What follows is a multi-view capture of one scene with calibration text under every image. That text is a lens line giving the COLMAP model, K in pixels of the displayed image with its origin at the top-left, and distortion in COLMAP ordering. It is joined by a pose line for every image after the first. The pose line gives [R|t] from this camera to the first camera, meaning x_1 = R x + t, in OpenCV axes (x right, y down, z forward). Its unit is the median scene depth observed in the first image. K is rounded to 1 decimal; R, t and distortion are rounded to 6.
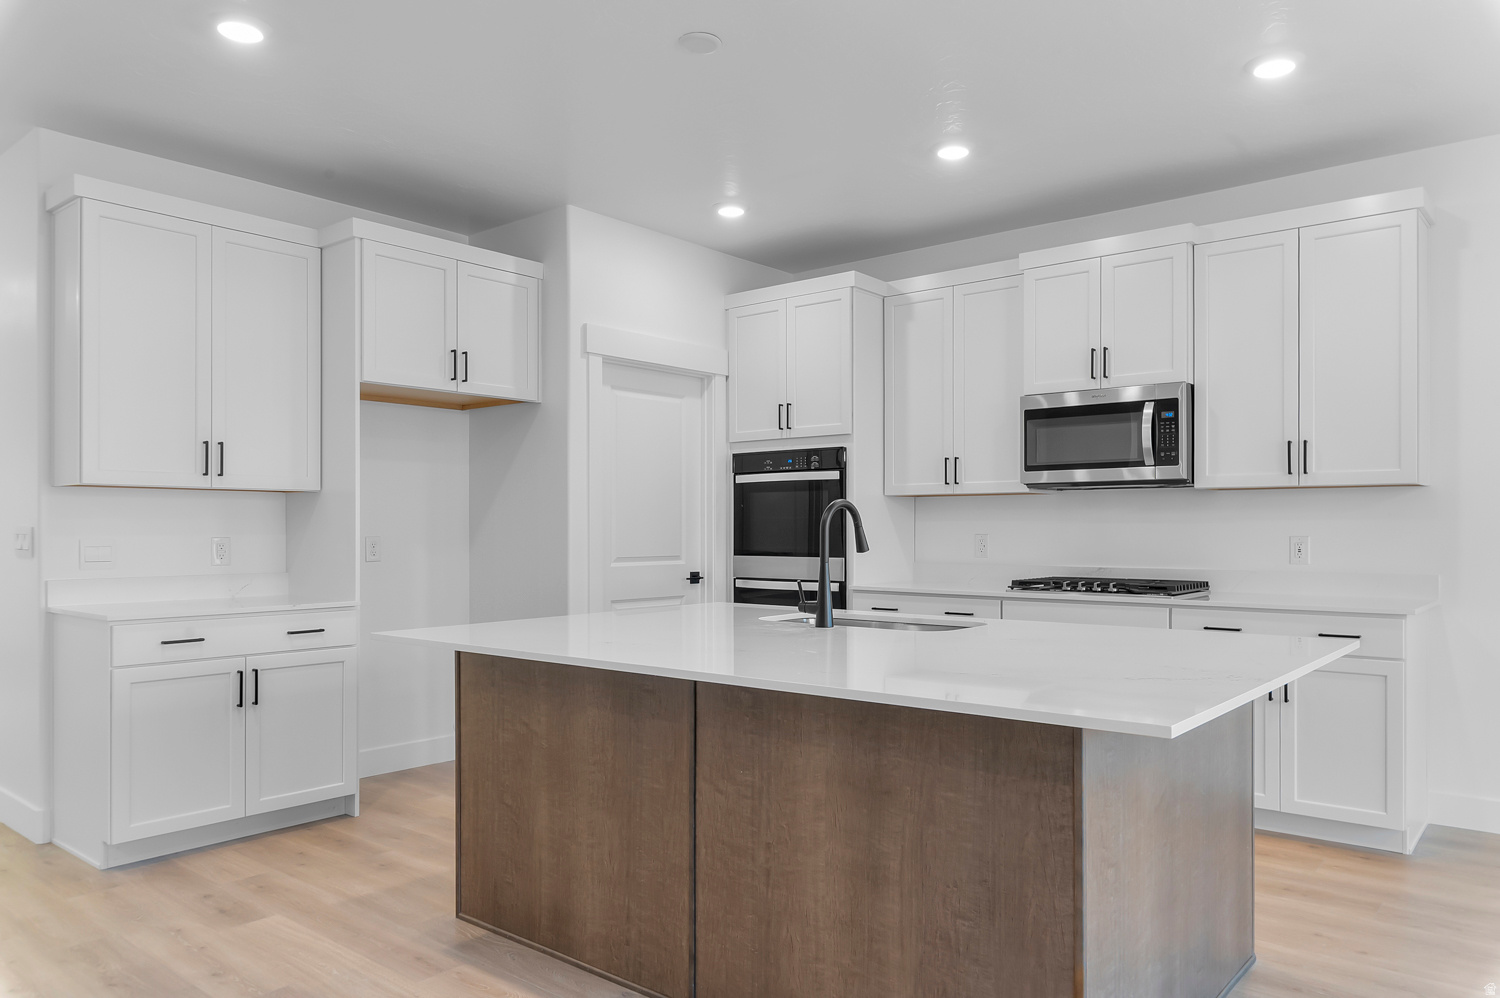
lens RADIAL K [[1050.3, 0, 750.0], [0, 1050.3, 505.8], [0, 0, 1]] dist [0.003862, 0.000297]
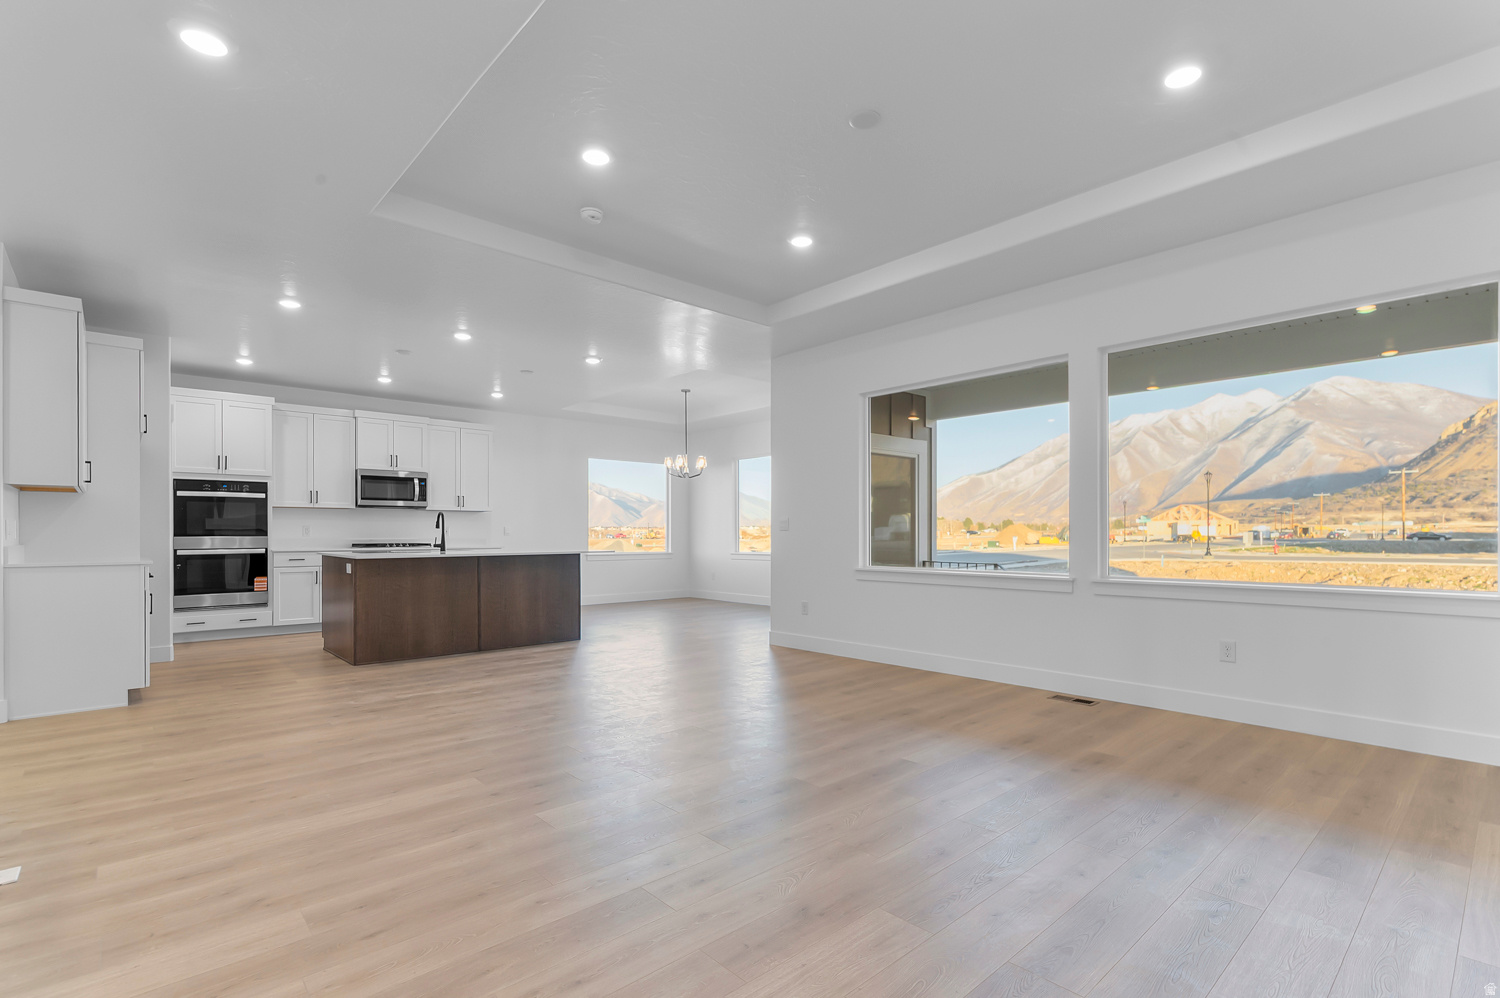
lens RADIAL K [[696.8, 0, 749.6], [0, 696.8, 535.8], [0, 0, 1]] dist [-0.000116, -0.000026]
pose [[0.155162, 0.001028, 0.987888, -1.106837], [-0.015080, 0.999885, 0.001328, 0.032579], [-0.987774, -0.015103, 0.155160, -0.140310]]
